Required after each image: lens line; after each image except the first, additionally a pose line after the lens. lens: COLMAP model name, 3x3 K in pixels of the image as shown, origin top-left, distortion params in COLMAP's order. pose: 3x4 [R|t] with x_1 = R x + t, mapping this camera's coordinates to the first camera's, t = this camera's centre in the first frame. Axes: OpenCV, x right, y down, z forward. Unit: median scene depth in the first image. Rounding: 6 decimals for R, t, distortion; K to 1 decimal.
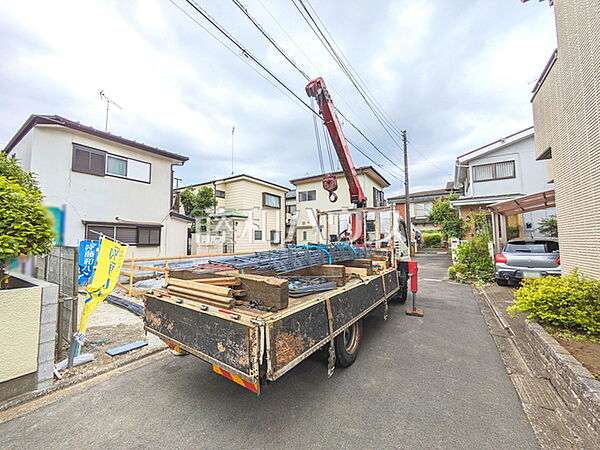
lens RADIAL K [[236.4, 0, 300.0], [0, 236.4, 226.7], [0, 0, 1]] dist [-0.003400, 0.001495]
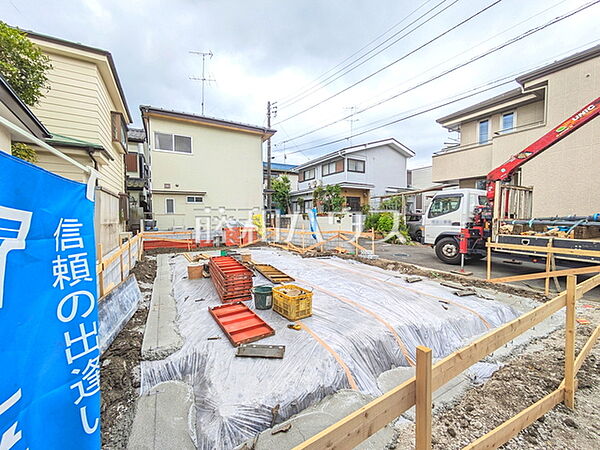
lens RADIAL K [[236.4, 0, 301.8], [0, 236.4, 224.1], [0, 0, 1]] dist [-0.003400, 0.001495]
pose [[0.460033, -0.030563, 0.887376, -0.527874], [-0.054498, 0.996551, 0.062576, 0.038082], [-0.886228, -0.077147, 0.456781, 0.562263]]
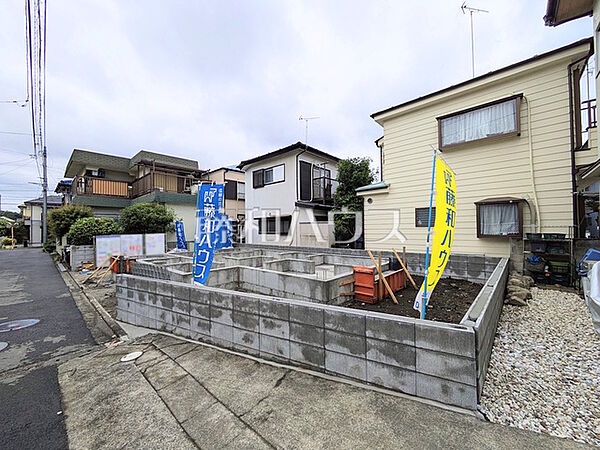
lens RADIAL K [[236.4, 0, 301.3], [0, 236.4, 225.3], [0, 0, 1]] dist [-0.003400, 0.001495]
pose [[-0.164315, -0.007827, -0.986377, 0.413269], [0.075814, 0.996910, -0.020540, 0.053891], [0.983490, -0.078156, -0.163214, 1.038159]]
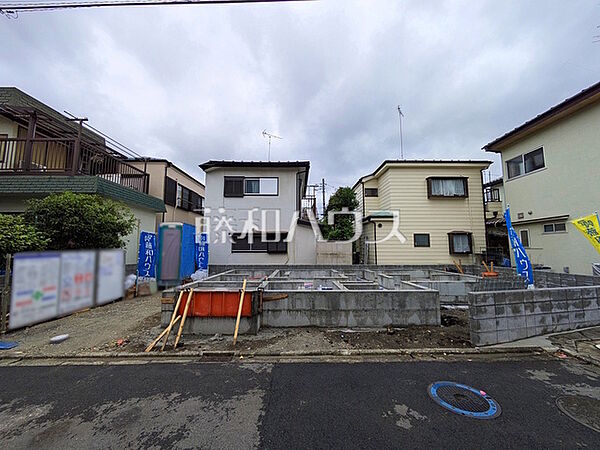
lens RADIAL K [[236.4, 0, 300.0], [0, 236.4, 225.1], [0, 0, 1]] dist [-0.003400, 0.001495]
pose [[0.545608, -0.078378, -0.834367, 0.265082], [0.048735, 0.996899, -0.061777, 0.020730], [0.836622, -0.006957, 0.547736, 0.403196]]
